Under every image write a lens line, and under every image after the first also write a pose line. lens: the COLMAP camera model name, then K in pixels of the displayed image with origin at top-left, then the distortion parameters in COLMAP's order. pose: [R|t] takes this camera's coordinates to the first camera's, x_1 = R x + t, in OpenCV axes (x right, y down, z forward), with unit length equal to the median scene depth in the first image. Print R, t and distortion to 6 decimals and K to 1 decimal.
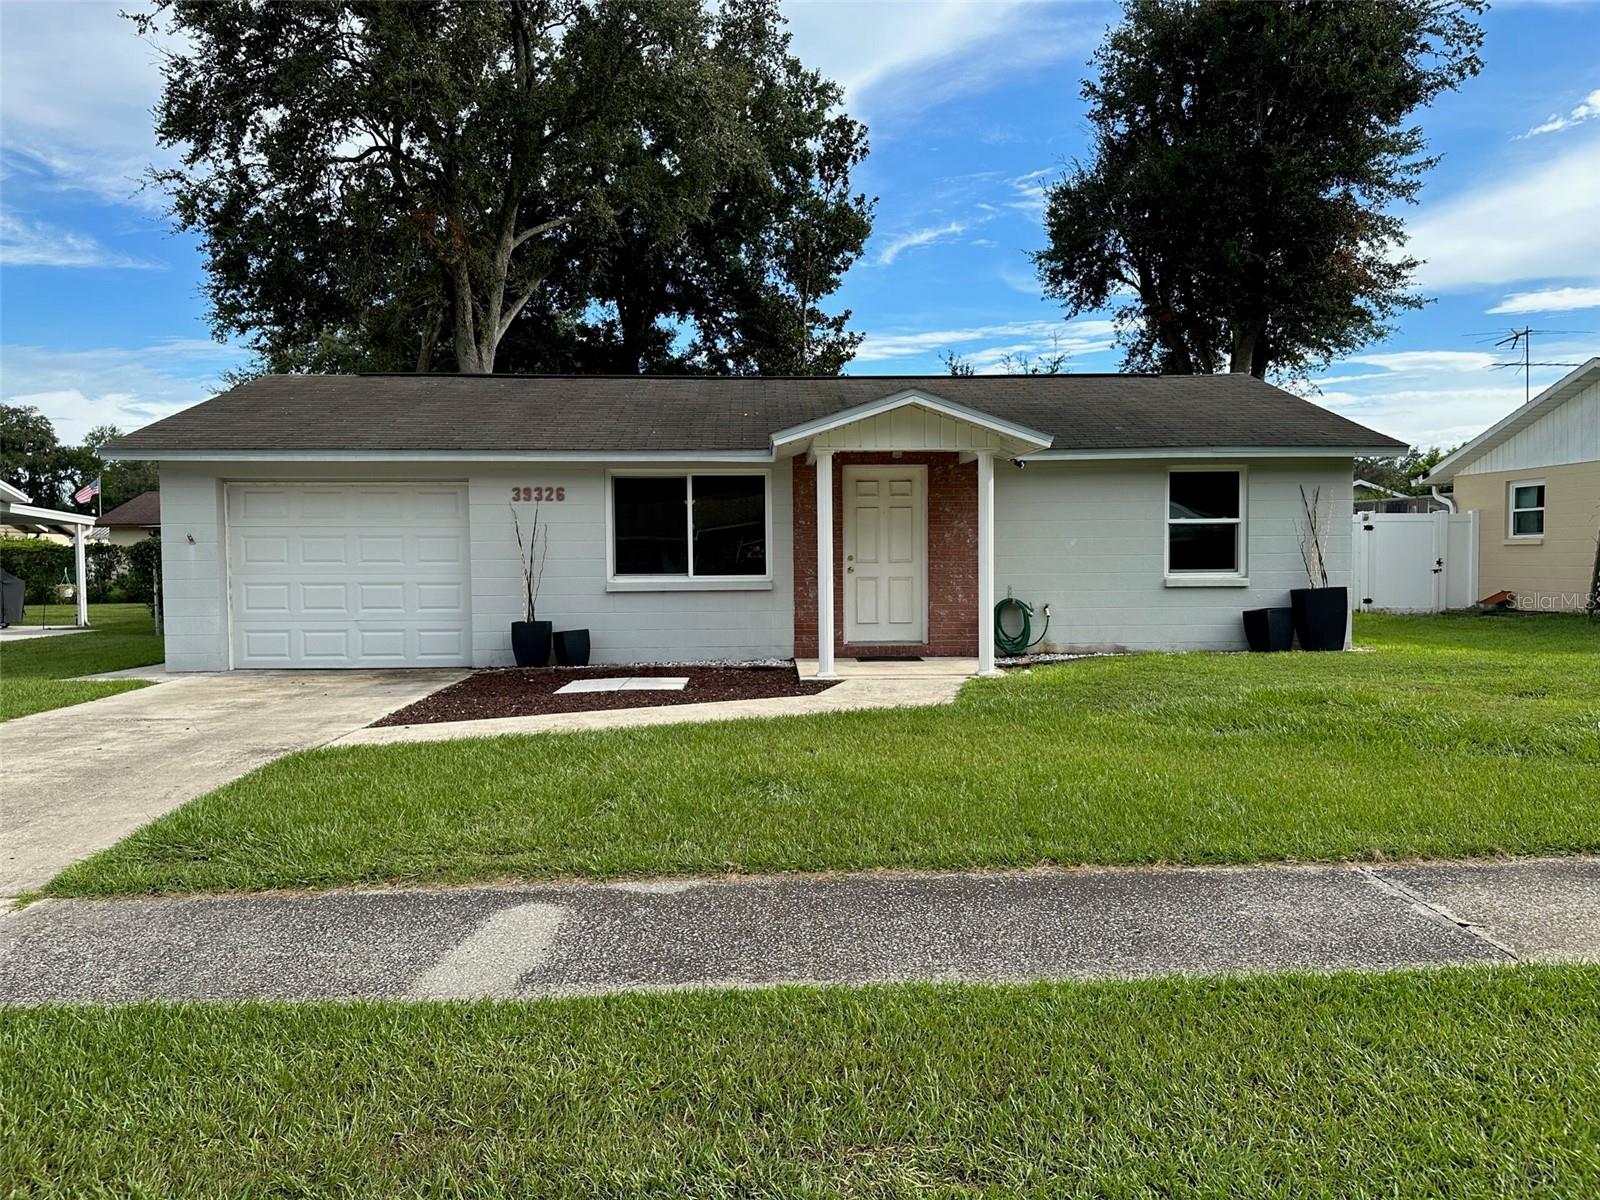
lens RADIAL K [[1140.8, 0, 800.3], [0, 1140.8, 603.2], [0, 0, 1]] dist [0.161446, -0.327762]
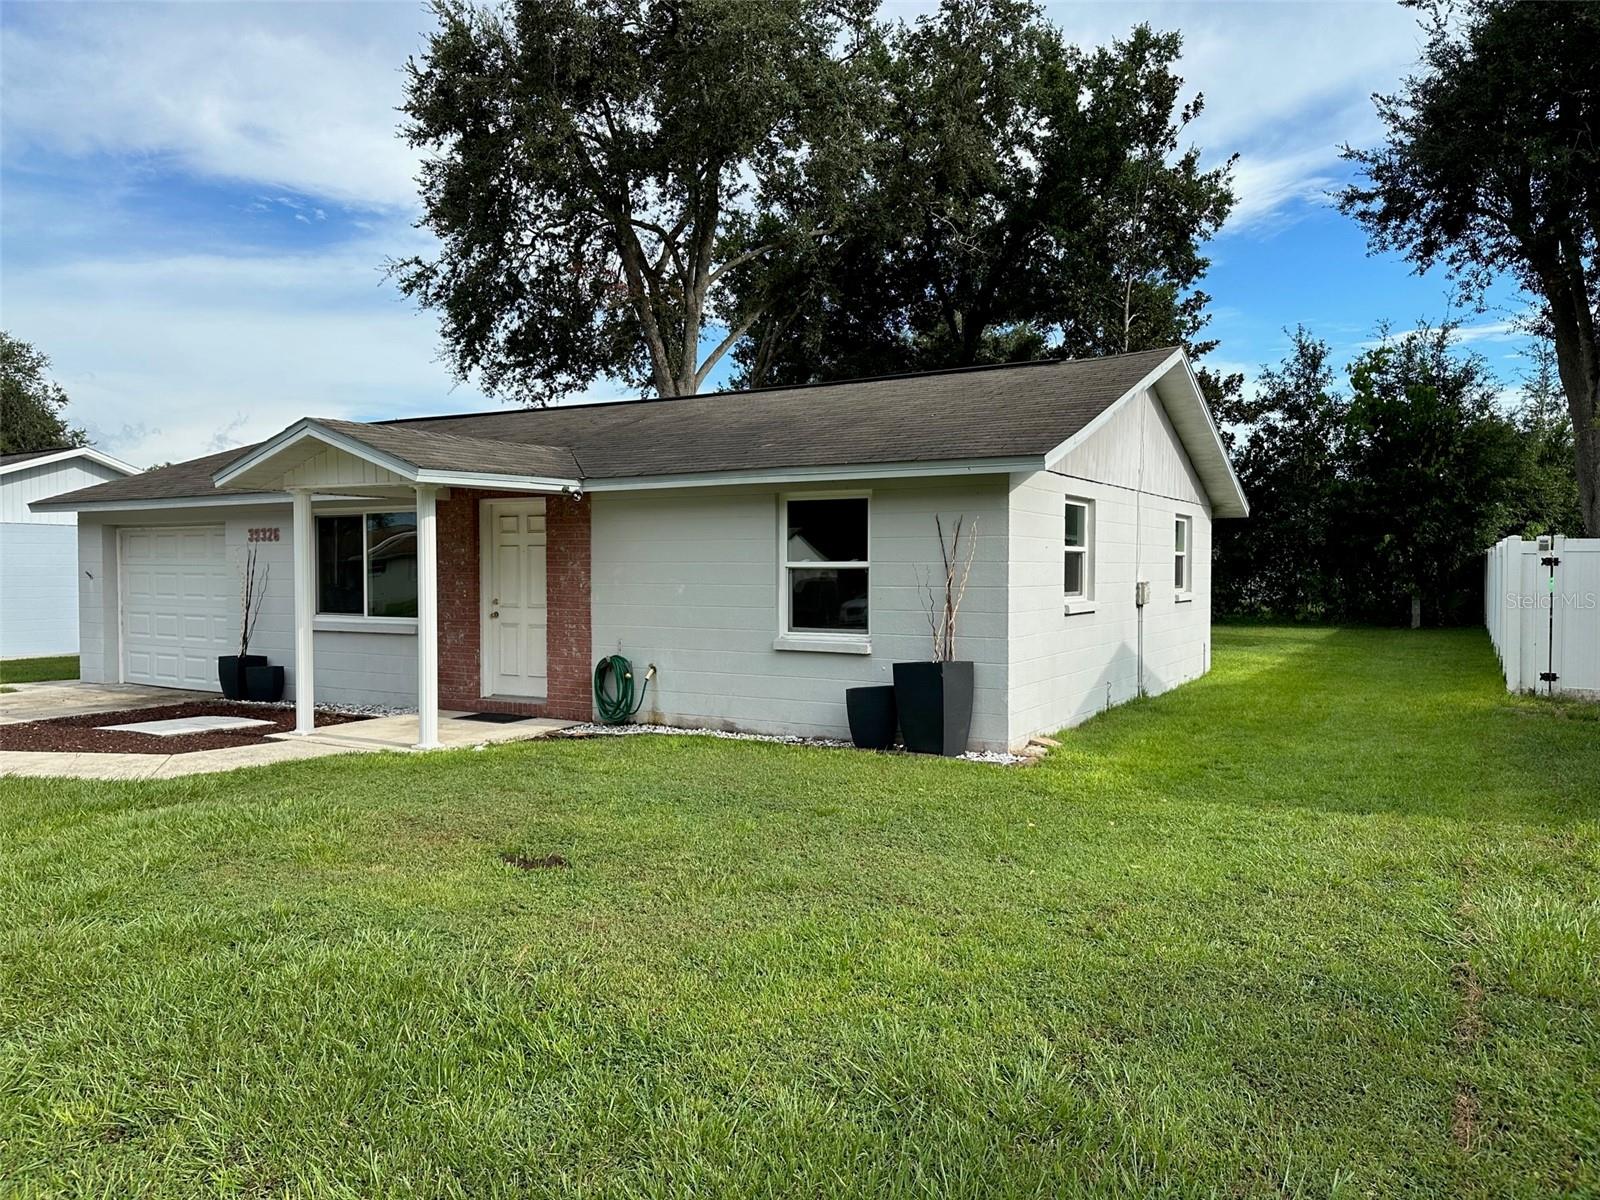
lens RADIAL K [[1120.7, 0, 805.5], [0, 1120.7, 601.5], [0, 0, 1]] dist [0.121404, -0.140176]
pose [[0.838589, 0.024057, -0.544233, 0.740887], [-0.029337, 0.999569, -0.001020, -0.046397], [0.543974, 0.016821, 0.838933, 0.385307]]
